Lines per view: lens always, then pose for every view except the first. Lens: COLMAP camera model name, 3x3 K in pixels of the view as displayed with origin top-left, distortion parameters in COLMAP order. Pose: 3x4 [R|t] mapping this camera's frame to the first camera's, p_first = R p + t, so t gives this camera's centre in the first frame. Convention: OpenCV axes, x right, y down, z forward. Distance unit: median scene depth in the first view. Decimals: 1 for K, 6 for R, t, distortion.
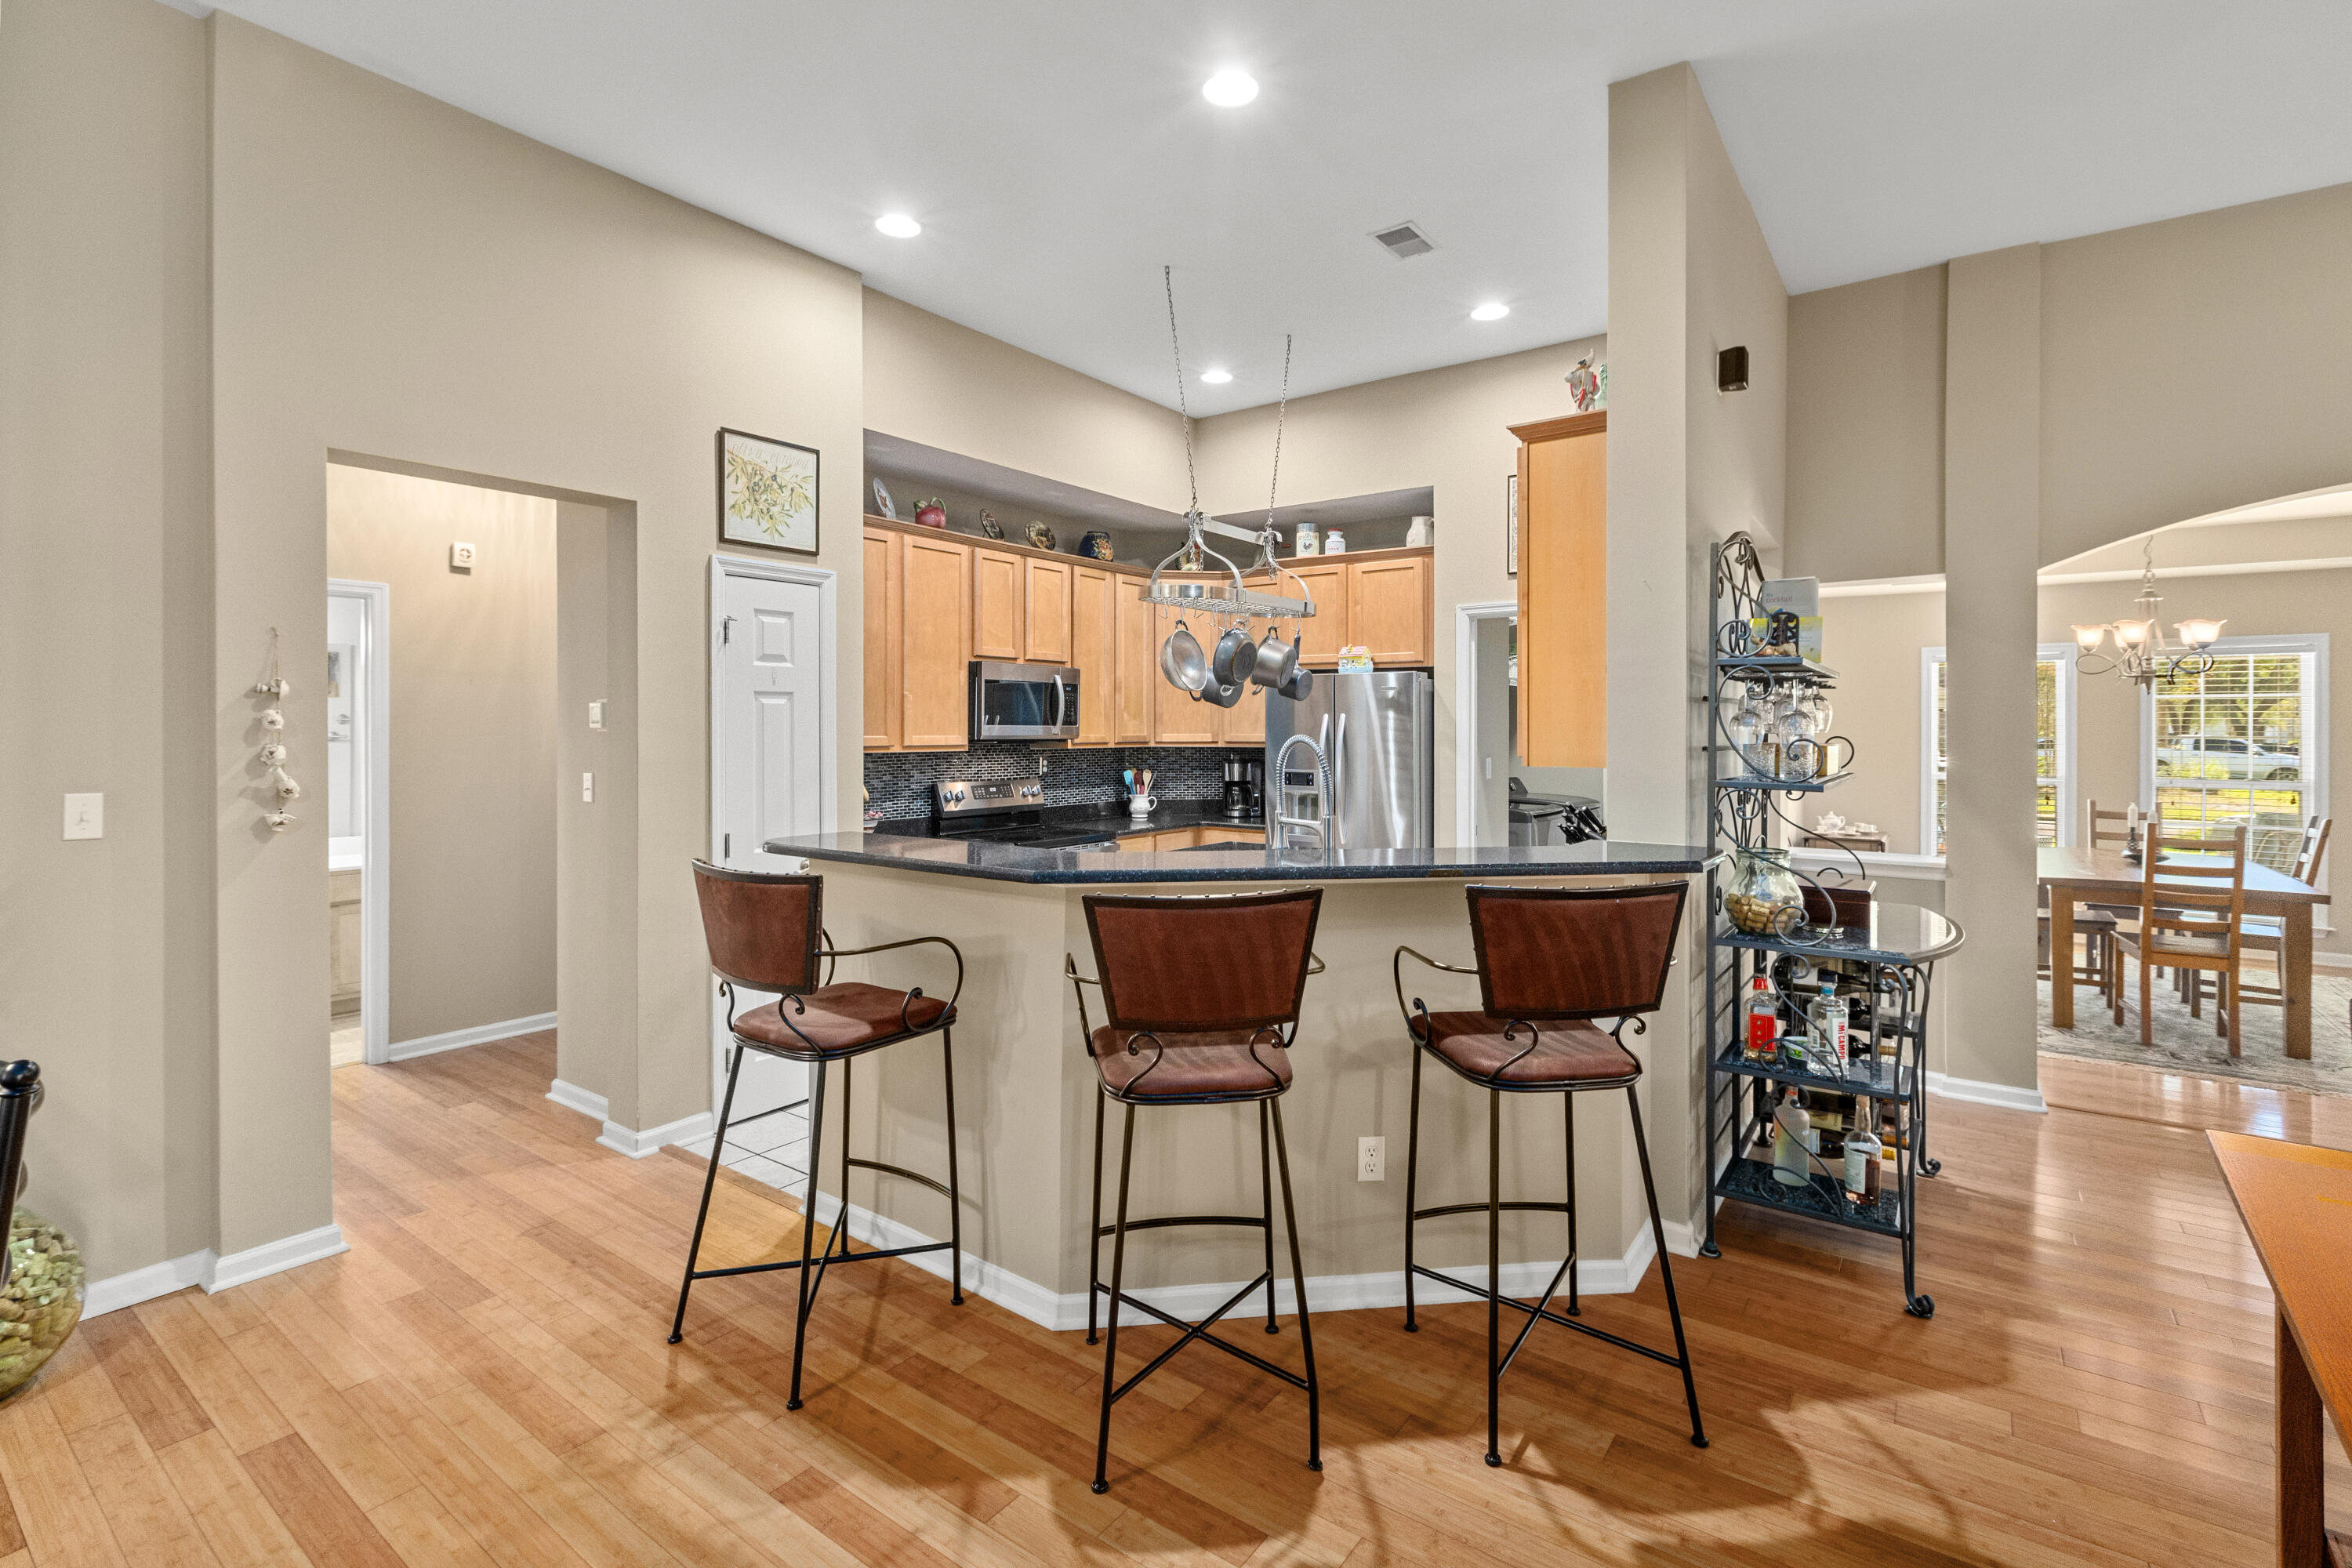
lens RADIAL K [[1077.4, 0, 1171.8], [0, 1077.4, 727.9], [0, 0, 1]] dist [-0.000861, 0.000131]
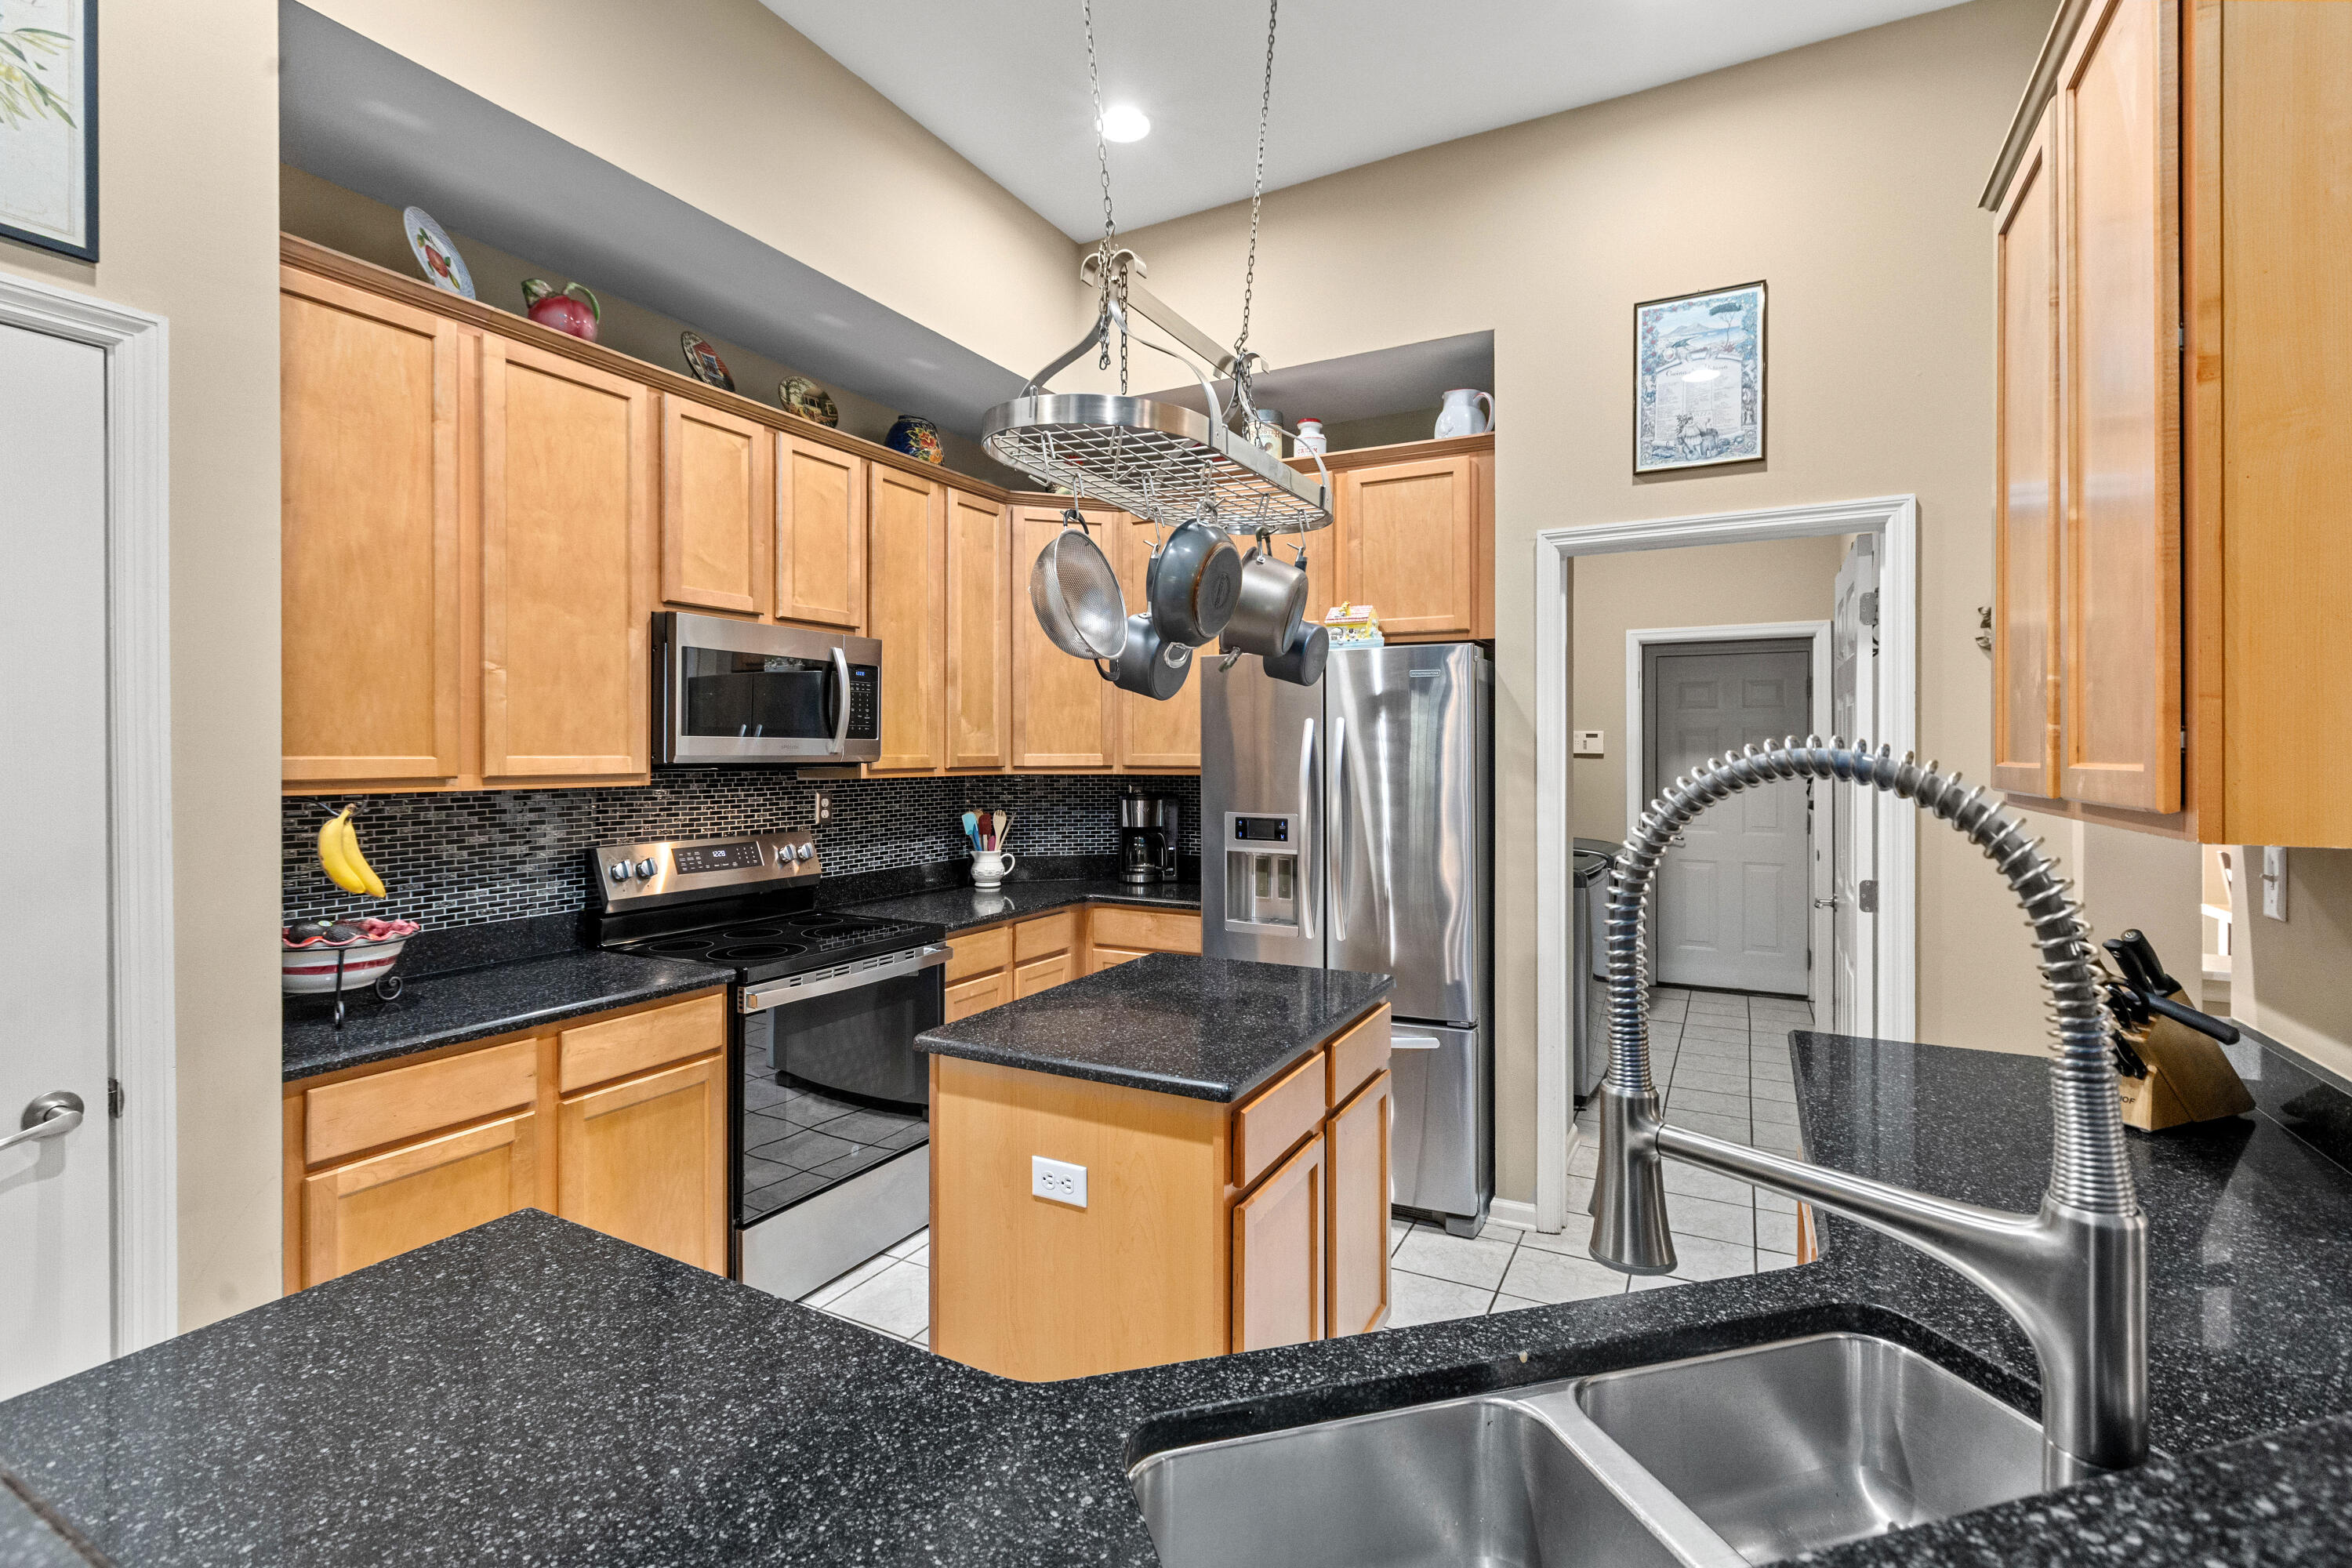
lens RADIAL K [[1059.0, 0, 1170.2], [0, 1059.0, 753.6], [0, 0, 1]] dist [0.003113, 0.000076]
pose [[0.990206, -0.001078, 0.139607, -0.012792], [0.000863, 0.999998, 0.001603, 0.005379], [-0.139608, -0.001467, 0.990206, 0.452388]]
